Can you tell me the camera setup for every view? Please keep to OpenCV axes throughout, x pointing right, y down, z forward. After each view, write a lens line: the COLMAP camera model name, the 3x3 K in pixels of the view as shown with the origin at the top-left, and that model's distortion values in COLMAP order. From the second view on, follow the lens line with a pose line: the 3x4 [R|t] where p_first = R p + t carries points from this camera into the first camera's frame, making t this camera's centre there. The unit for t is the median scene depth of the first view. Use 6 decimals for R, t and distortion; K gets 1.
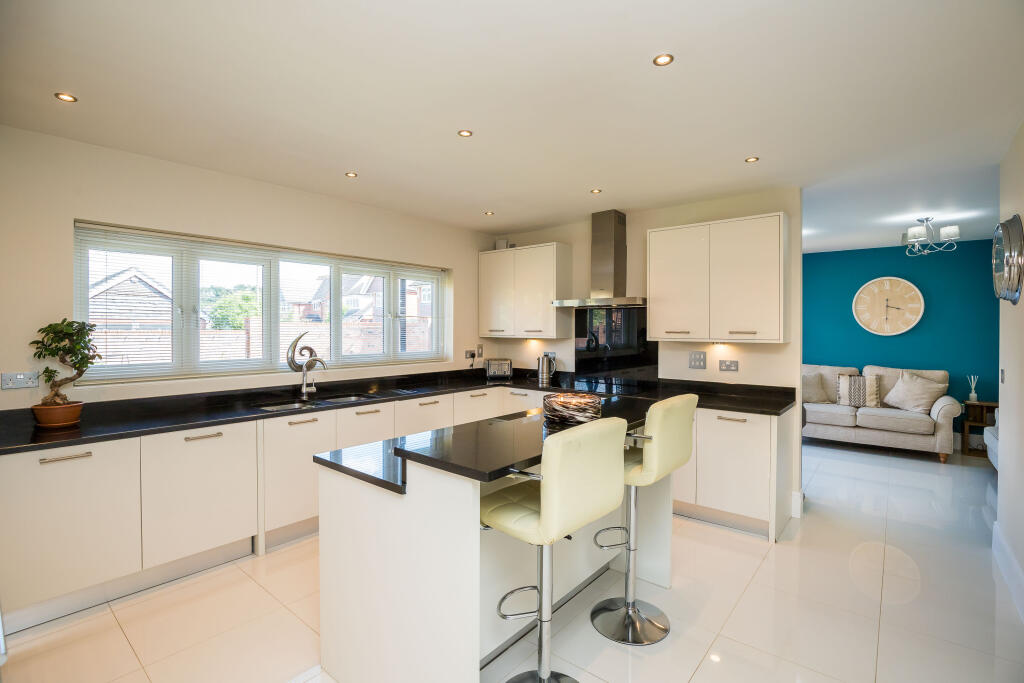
lens RADIAL K [[467.8, 0, 512.0], [0, 467.8, 341.5], [0, 0, 1]] dist [-0.032527, 0.000148]
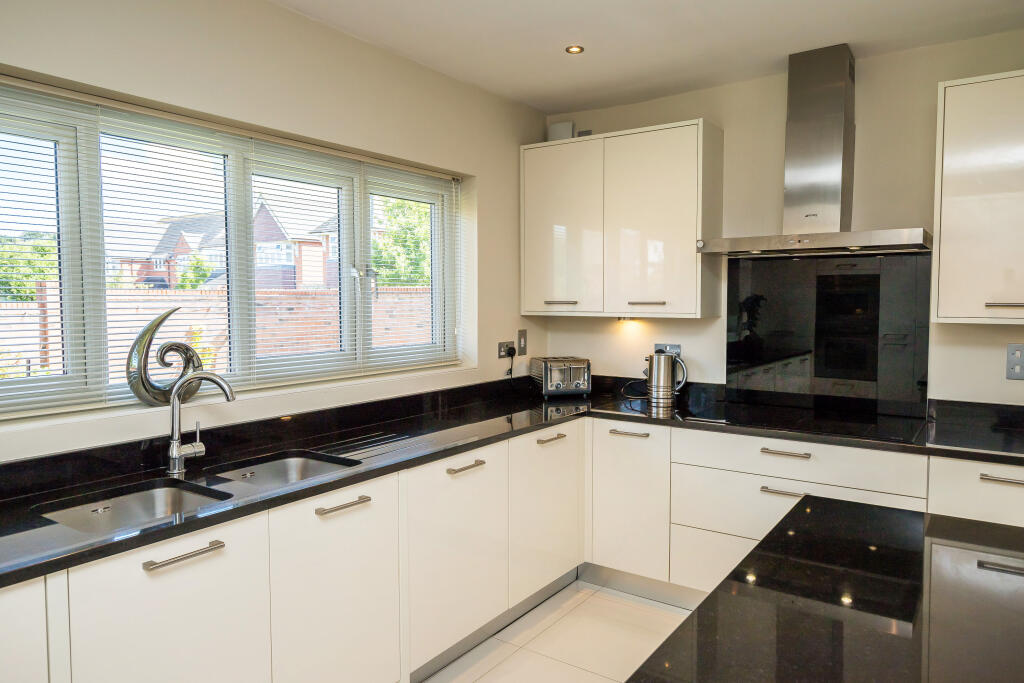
lens RADIAL K [[673.8, 0, 512.0], [0, 673.8, 341.5], [0, 0, 1]] dist [-0.005697, 0.000014]
pose [[0.996382, -0.009523, 0.084458, -0.151867], [0.006402, 0.999289, 0.037146, -0.008727], [-0.084752, -0.036471, 0.995734, 0.294357]]
